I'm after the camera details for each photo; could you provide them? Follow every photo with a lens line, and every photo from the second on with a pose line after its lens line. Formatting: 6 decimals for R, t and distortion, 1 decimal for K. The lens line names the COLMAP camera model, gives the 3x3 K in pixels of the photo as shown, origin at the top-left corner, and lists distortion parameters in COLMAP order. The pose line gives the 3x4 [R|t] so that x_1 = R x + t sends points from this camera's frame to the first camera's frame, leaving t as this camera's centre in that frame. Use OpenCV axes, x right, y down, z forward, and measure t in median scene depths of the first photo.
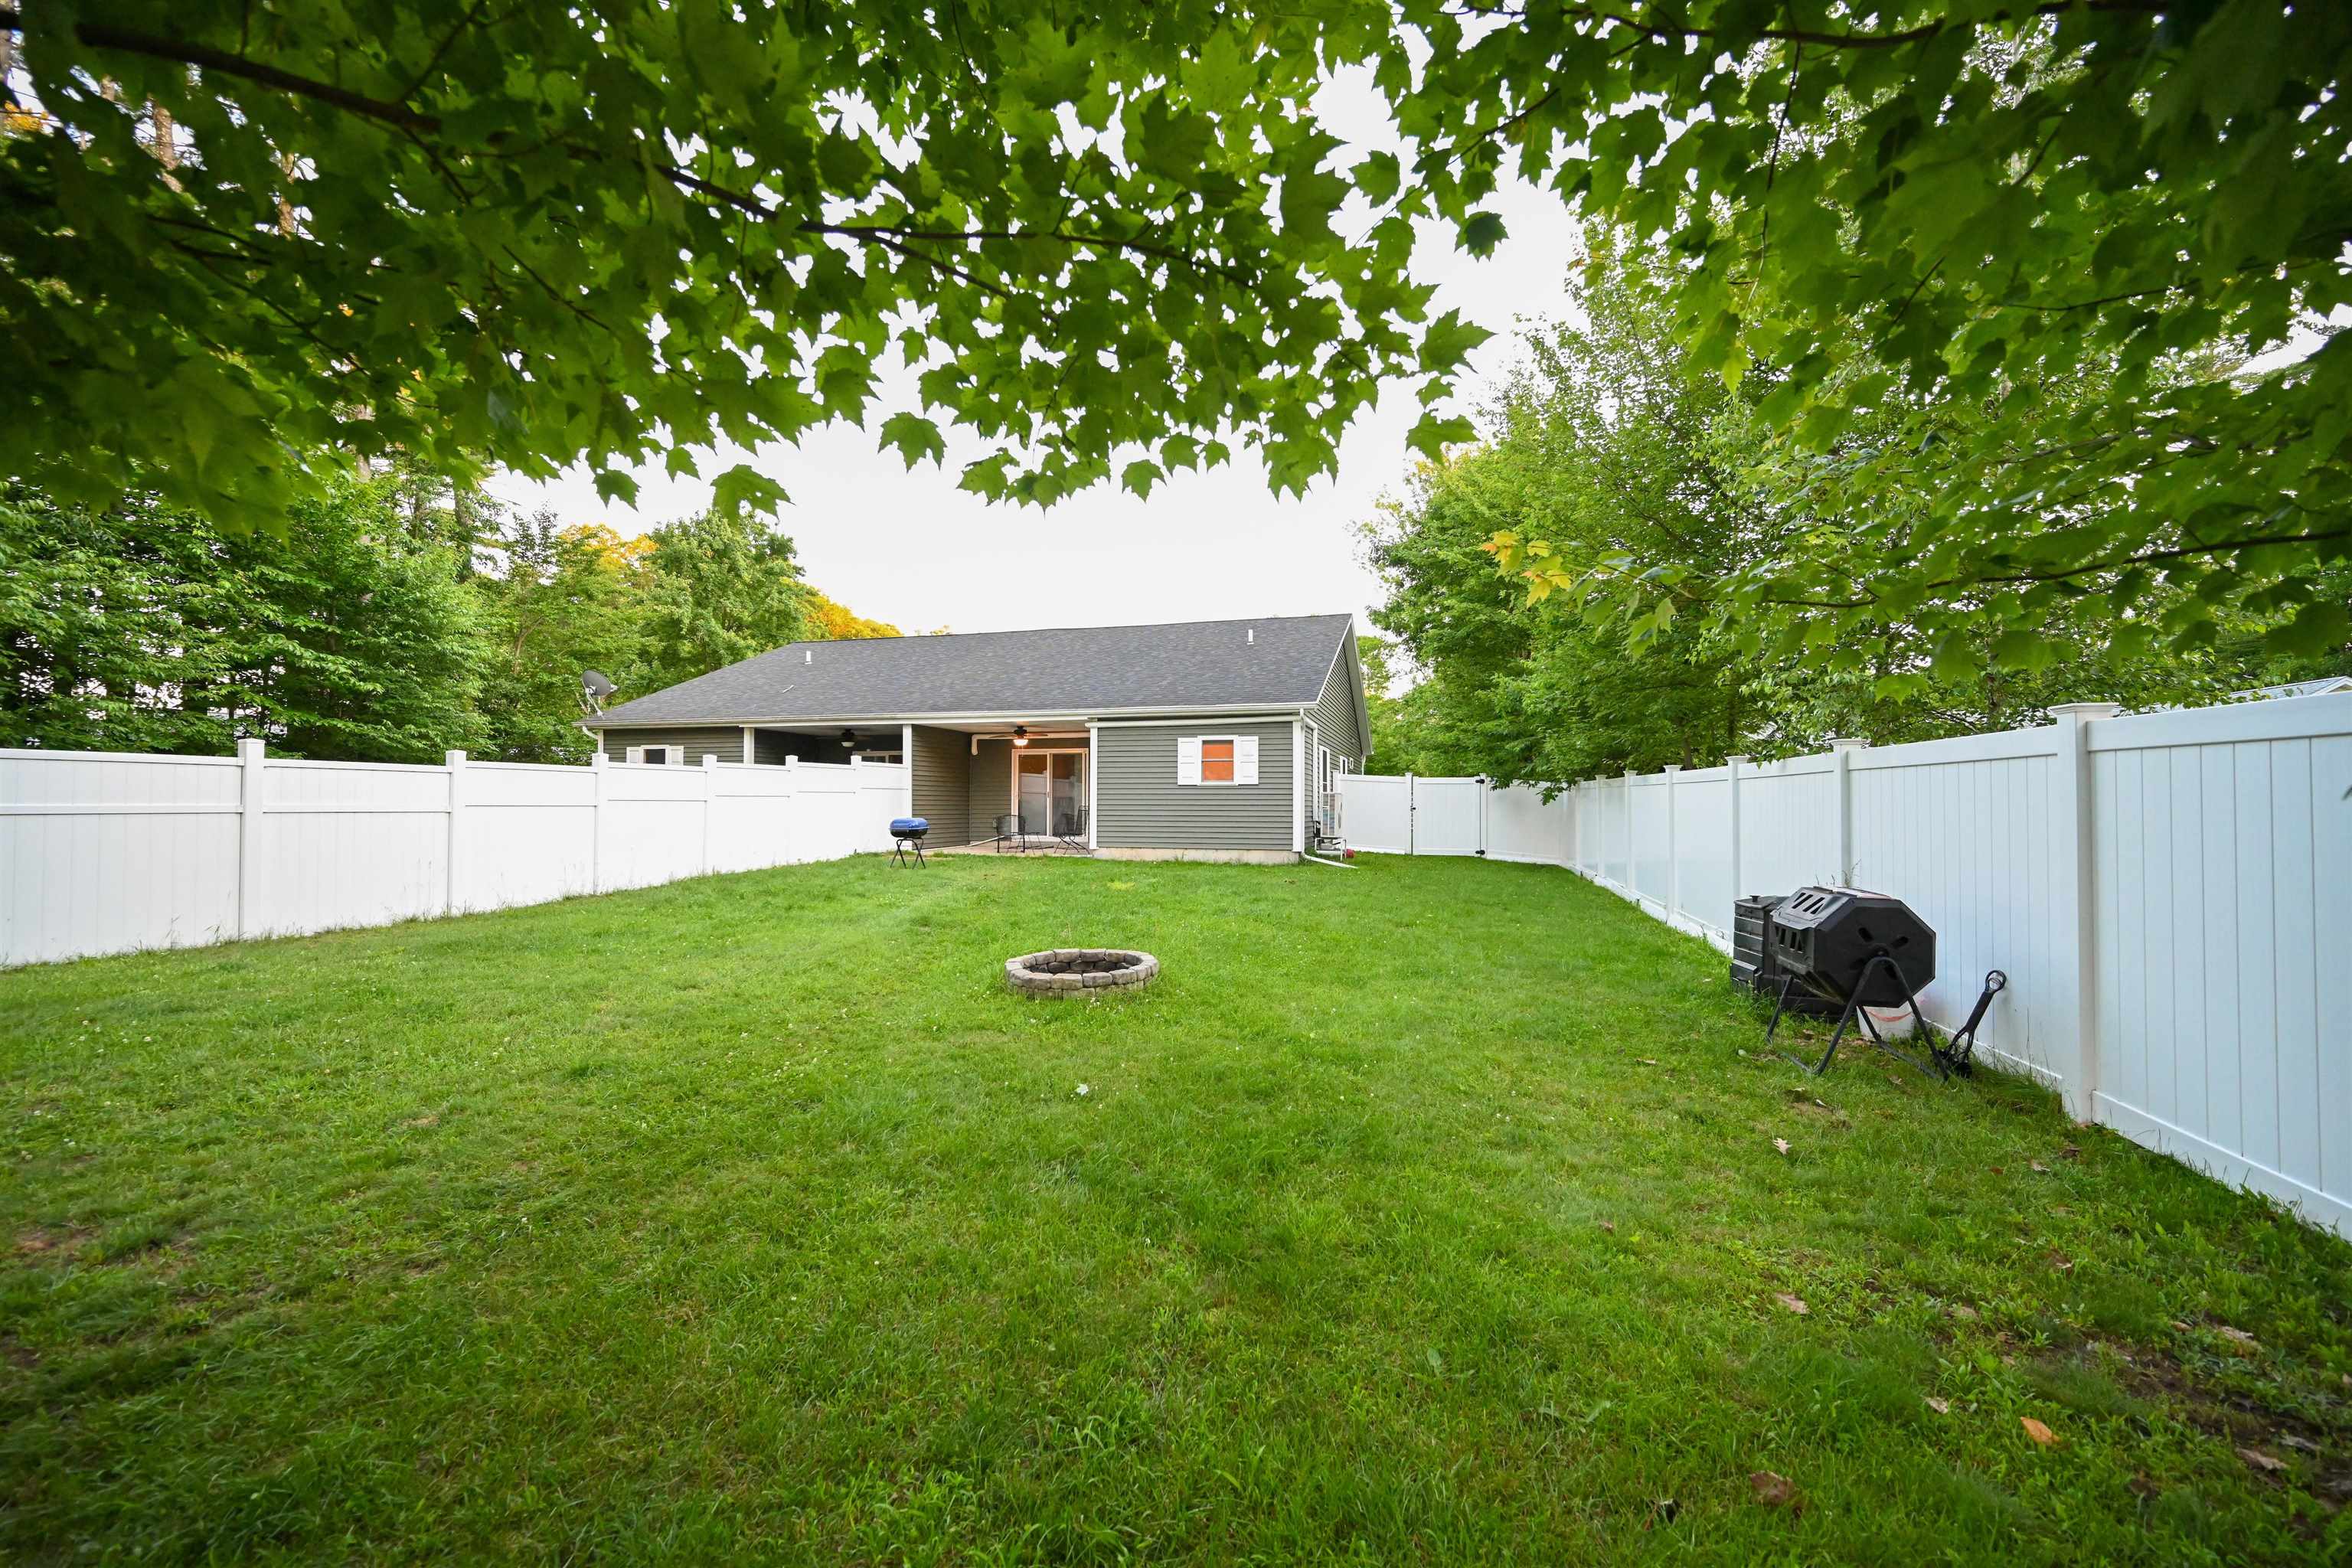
lens RADIAL K [[943.0, 0, 1178.6], [0, 943.0, 781.2], [0, 0, 1]] dist [0.001087, 0.000398]
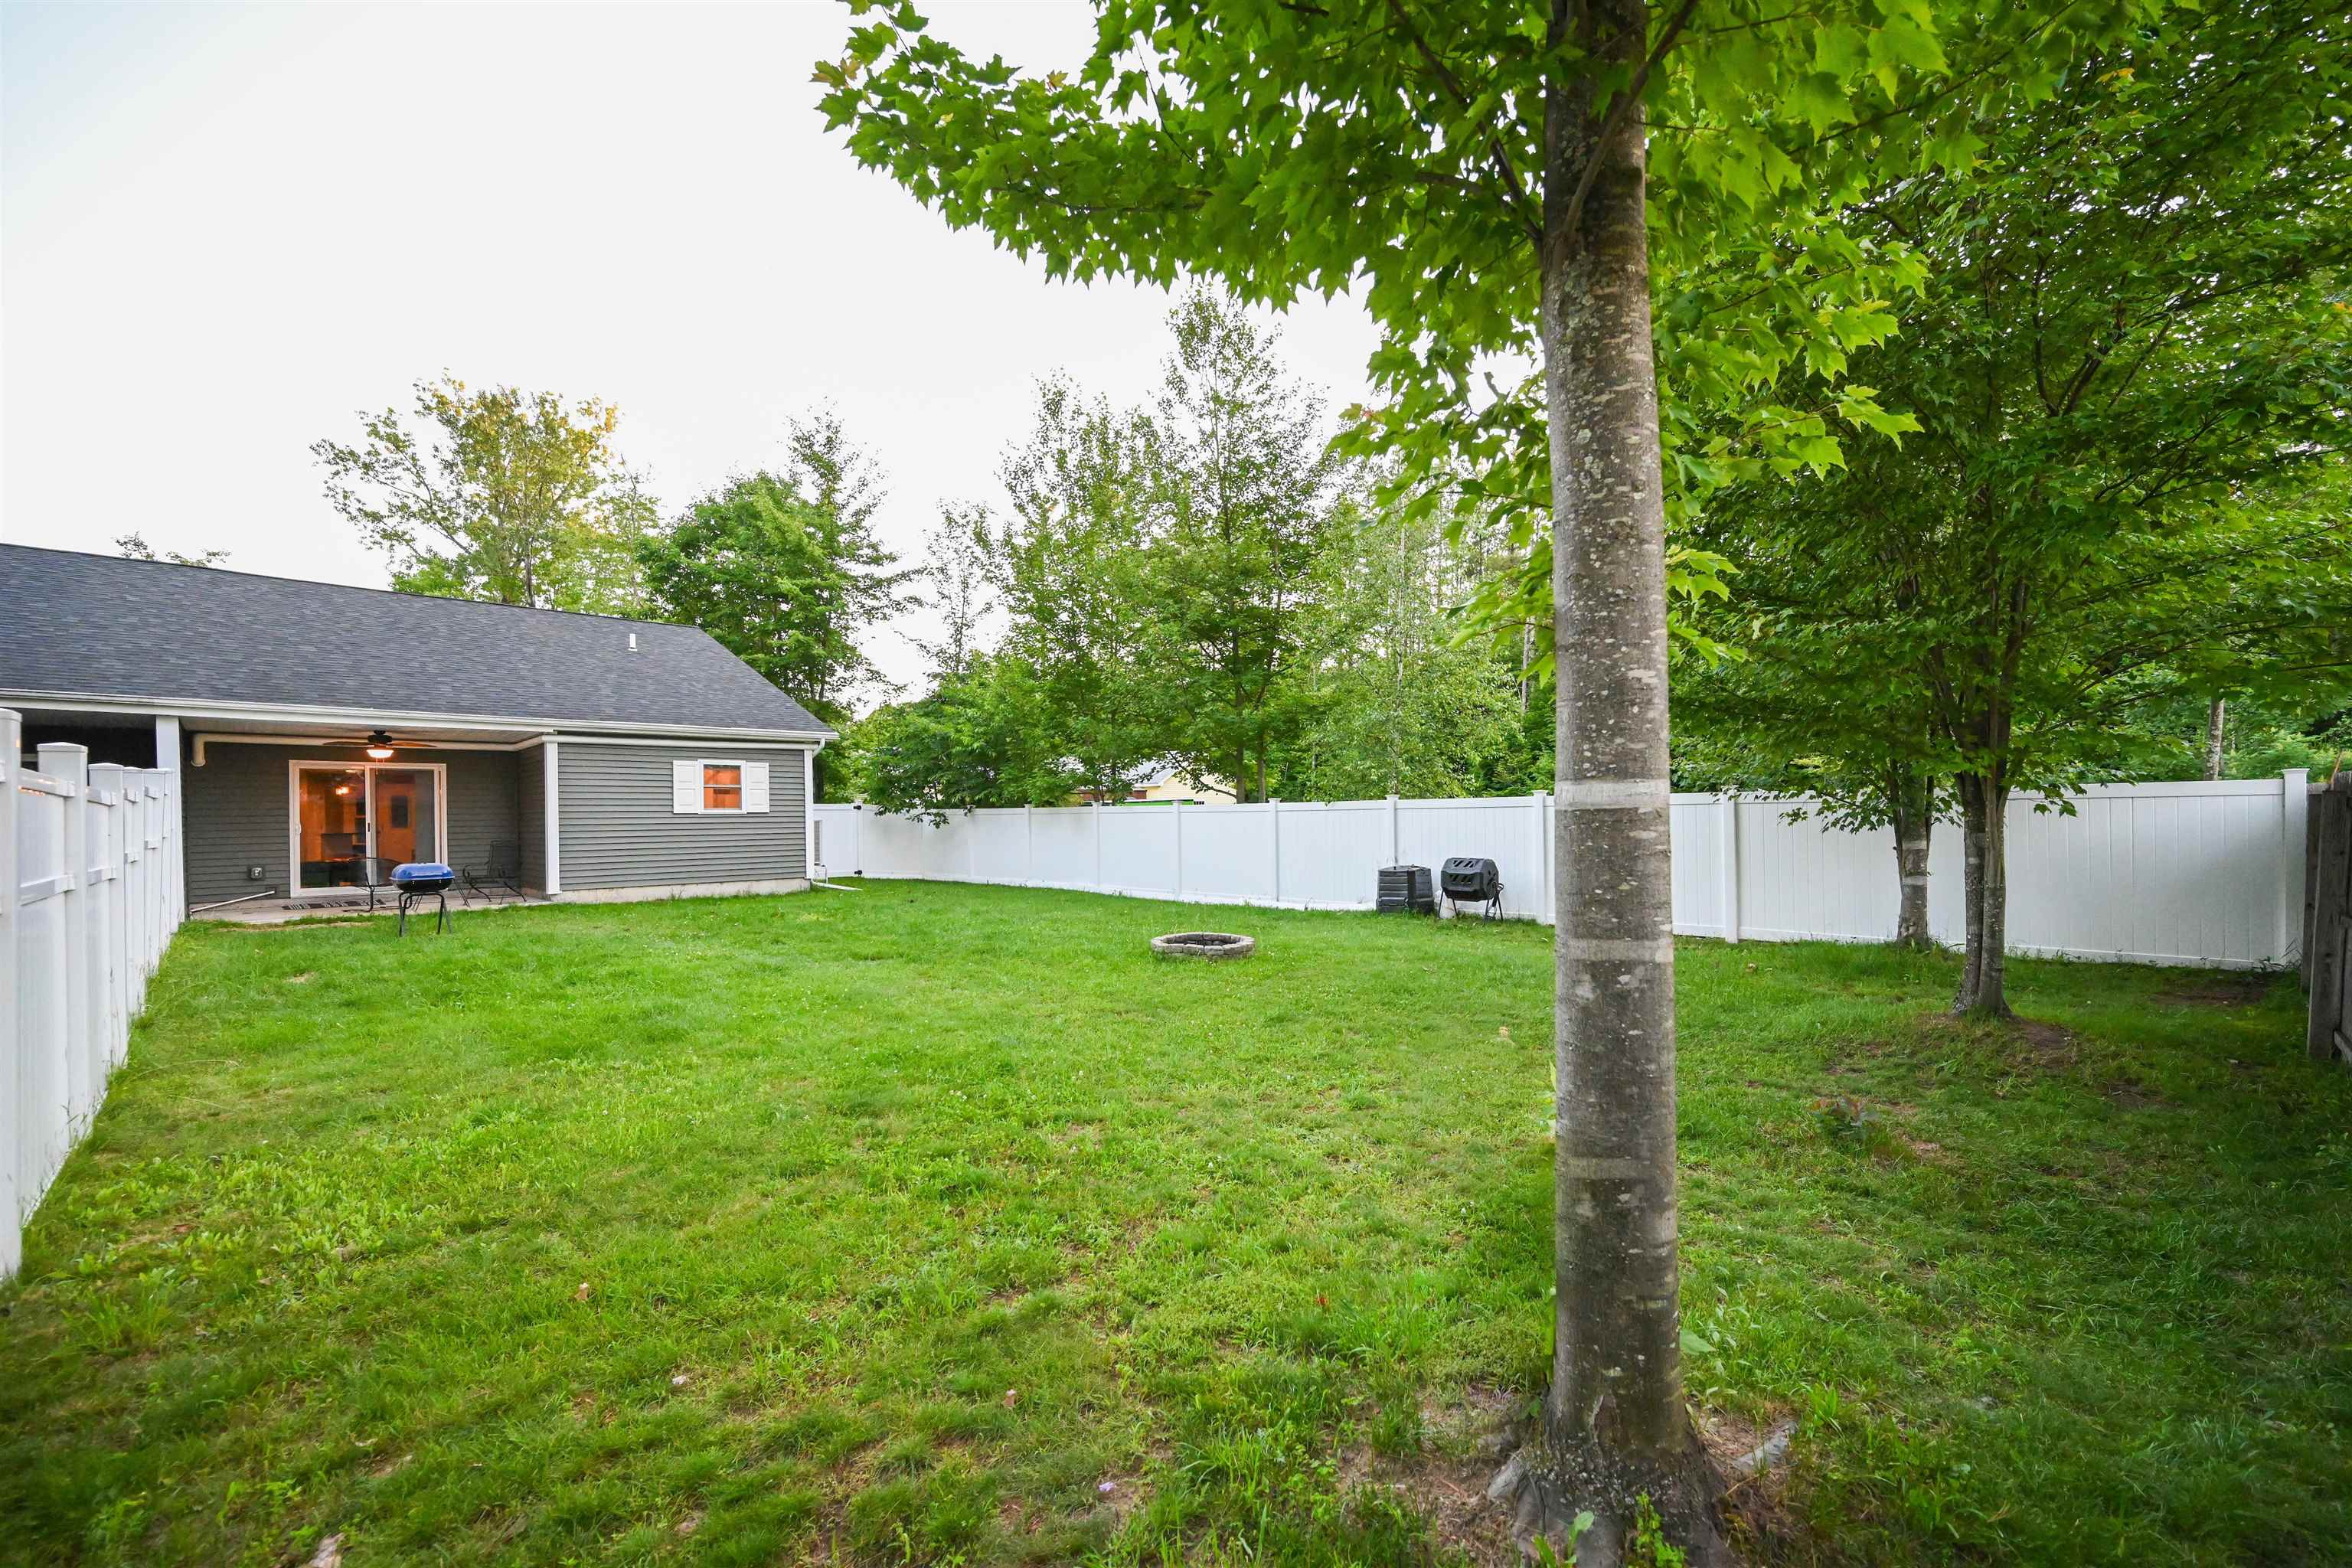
lens RADIAL K [[943.0, 0, 1180.8], [0, 943.0, 795.2], [0, 0, 1]] dist [0.001087, 0.000398]
pose [[0.504024, 0.012961, 0.863592, -0.530469], [-0.002901, 0.999907, -0.013313, -0.002644], [-0.863685, 0.004205, 0.504015, 0.136580]]
